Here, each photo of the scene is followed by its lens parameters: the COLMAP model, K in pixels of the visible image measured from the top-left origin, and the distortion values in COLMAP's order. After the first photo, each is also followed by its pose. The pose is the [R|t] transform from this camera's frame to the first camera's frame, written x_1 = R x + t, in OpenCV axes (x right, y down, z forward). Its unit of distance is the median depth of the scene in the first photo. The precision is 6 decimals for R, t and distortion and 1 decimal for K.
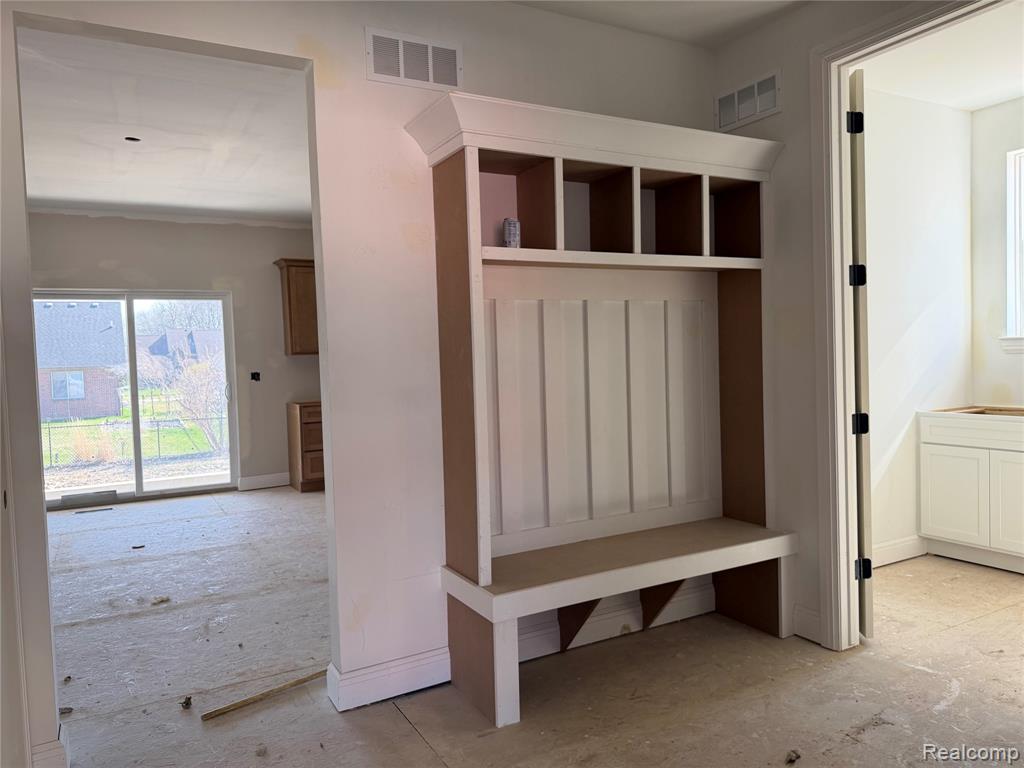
lens RADIAL K [[706.3, 0, 512.0], [0, 706.3, 384.0], [0, 0, 1]] dist [0.113384, -0.170356]
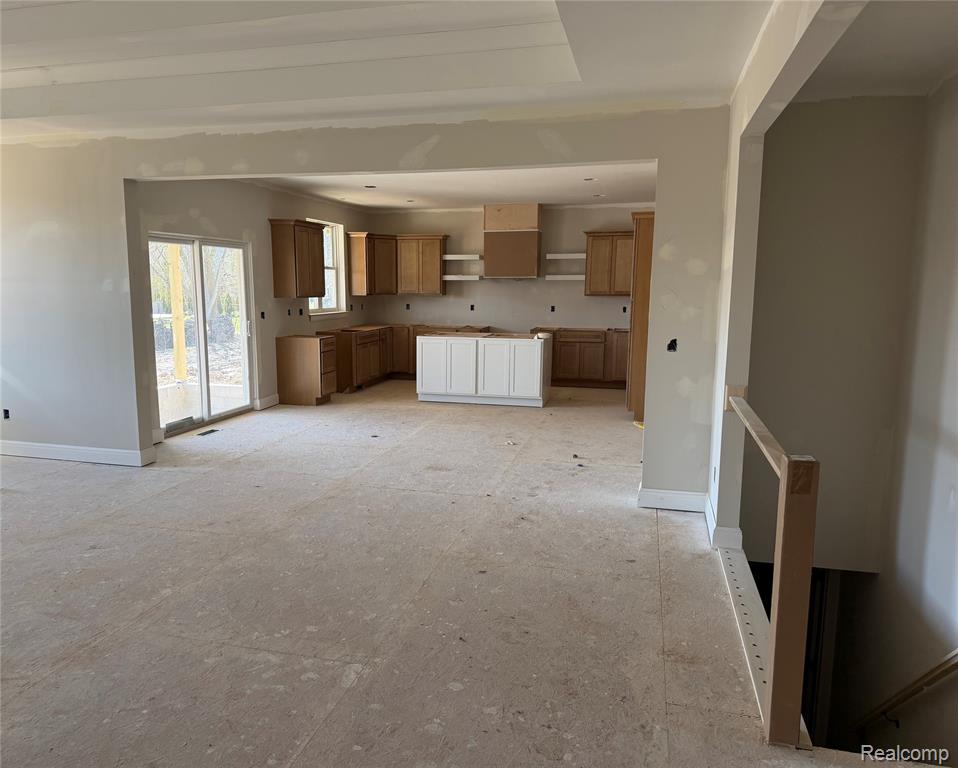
lens RADIAL K [[703.4, 0, 445.4], [0, 703.4, 386.3], [0, 0, 1]] dist [0.128163, -0.001080]
pose [[0.699621, -0.068802, 0.711194, -1.041362], [0.001709, 0.995511, 0.094627, -0.004402], [-0.714512, -0.064987, 0.696599, -0.059953]]
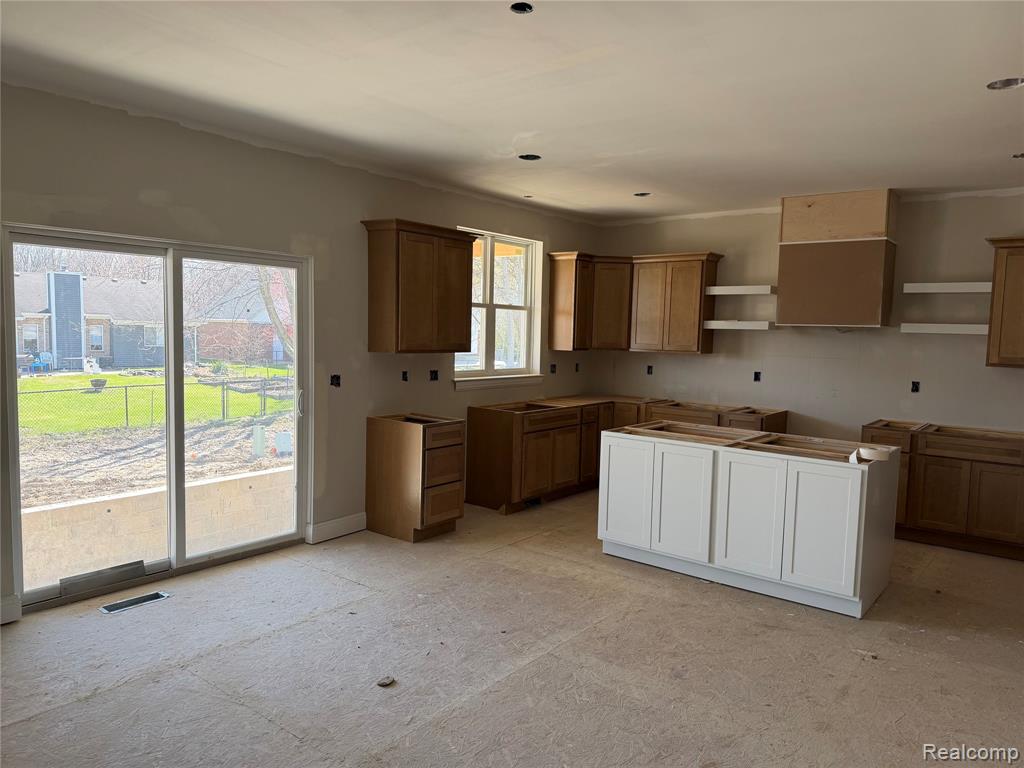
lens RADIAL K [[706.3, 0, 512.0], [0, 706.3, 384.0], [0, 0, 1]] dist [0.113384, -0.170356]
pose [[0.920671, 0.025887, 0.389480, -0.490832], [-0.040335, 0.998766, 0.028961, -0.036210], [-0.388250, -0.042373, 0.920579, 0.295381]]
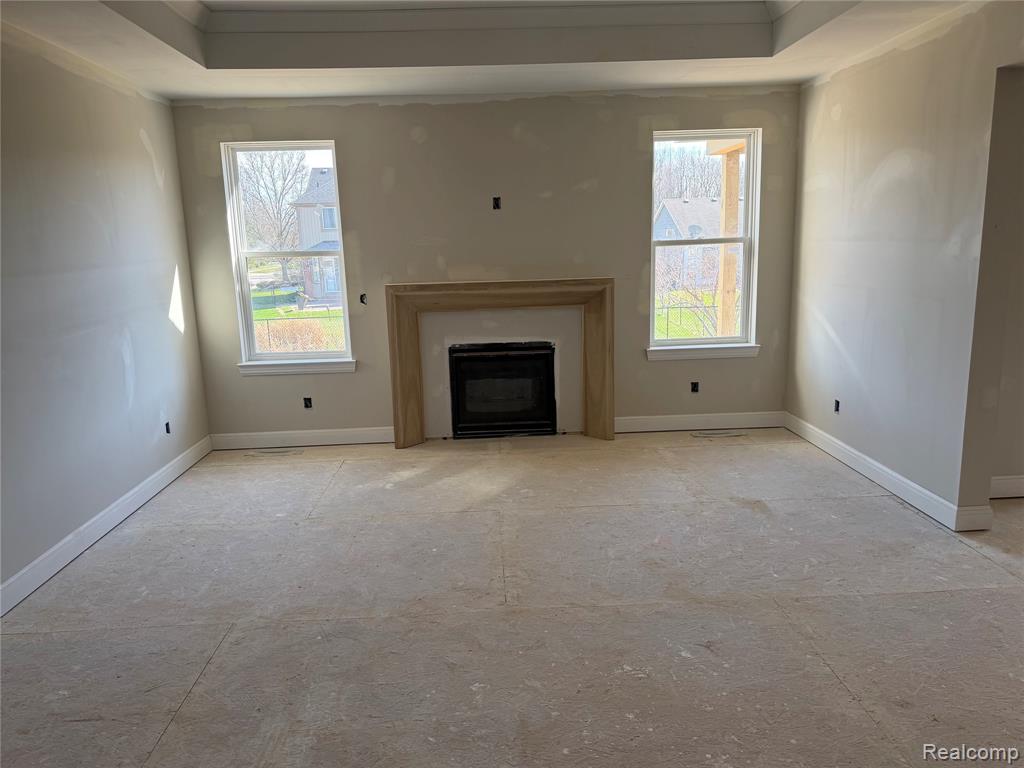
lens RADIAL K [[706.3, 0, 512.0], [0, 706.3, 384.0], [0, 0, 1]] dist [0.113384, -0.170356]
pose [[0.892122, 0.104054, -0.439649, -0.765120], [-0.023437, 0.982465, 0.184967, -0.031977], [0.451186, -0.154709, 0.878918, 0.172780]]
